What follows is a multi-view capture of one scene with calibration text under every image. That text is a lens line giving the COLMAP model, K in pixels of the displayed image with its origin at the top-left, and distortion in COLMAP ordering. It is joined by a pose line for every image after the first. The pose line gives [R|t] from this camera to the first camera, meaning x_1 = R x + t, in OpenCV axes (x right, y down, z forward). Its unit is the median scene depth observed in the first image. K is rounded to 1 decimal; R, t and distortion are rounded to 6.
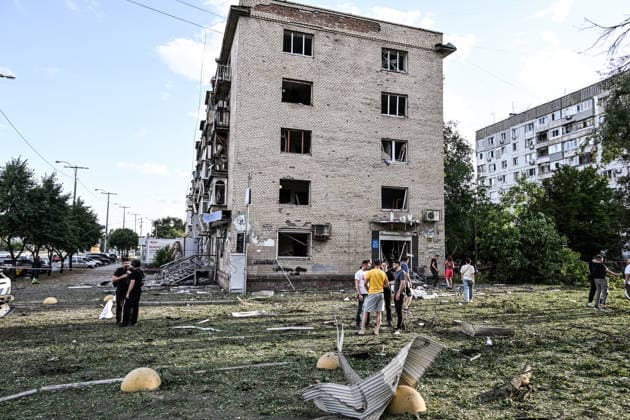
lens RADIAL K [[436.2, 0, 322.1], [0, 436.2, 214.3], [0, 0, 1]] dist [-0.010435, 0.003501]
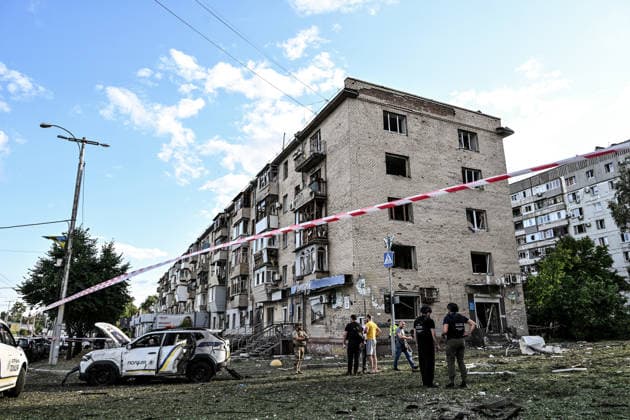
lens RADIAL K [[436.2, 0, 322.1], [0, 436.2, 214.3], [0, 0, 1]] dist [-0.010435, 0.003501]
pose [[0.991594, 0.005880, 0.129257, -0.353968], [0.016568, 0.984974, -0.171908, 0.022995], [-0.128326, 0.172604, 0.976596, -0.019338]]
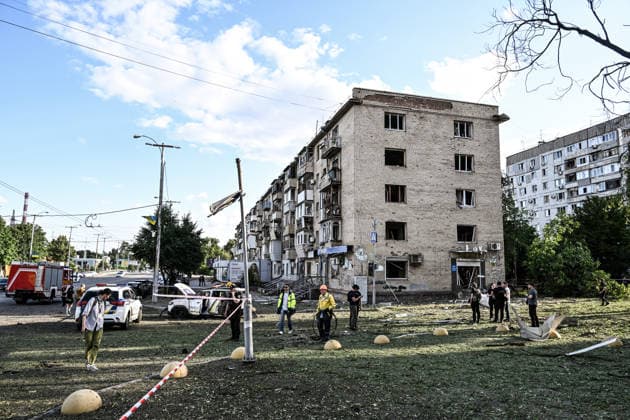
lens RADIAL K [[436.2, 0, 322.1], [0, 436.2, 214.3], [0, 0, 1]] dist [-0.010435, 0.003501]
pose [[0.998940, -0.011793, -0.044485, -0.209733], [0.010097, 0.999221, -0.038162, -0.047650], [0.044900, 0.037672, 0.998281, -0.342820]]
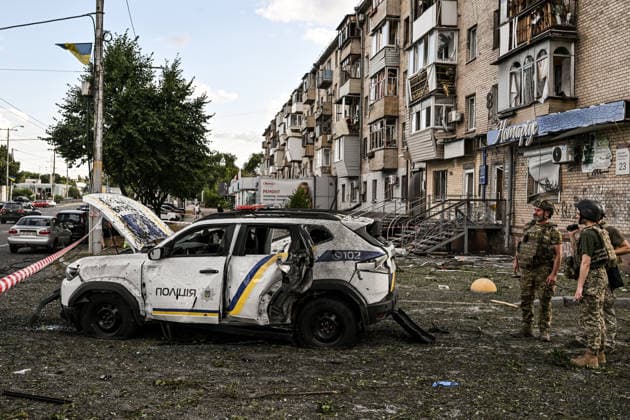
lens RADIAL K [[618.6, 0, 315.0], [0, 618.6, 210.0], [0, 0, 1]] dist [0.000939, 0.007688]
pose [[0.988764, 0.005670, -0.149377, -0.390232], [0.008670, 0.995423, 0.095171, 0.035700], [0.149233, -0.095396, 0.984190, 0.243219]]
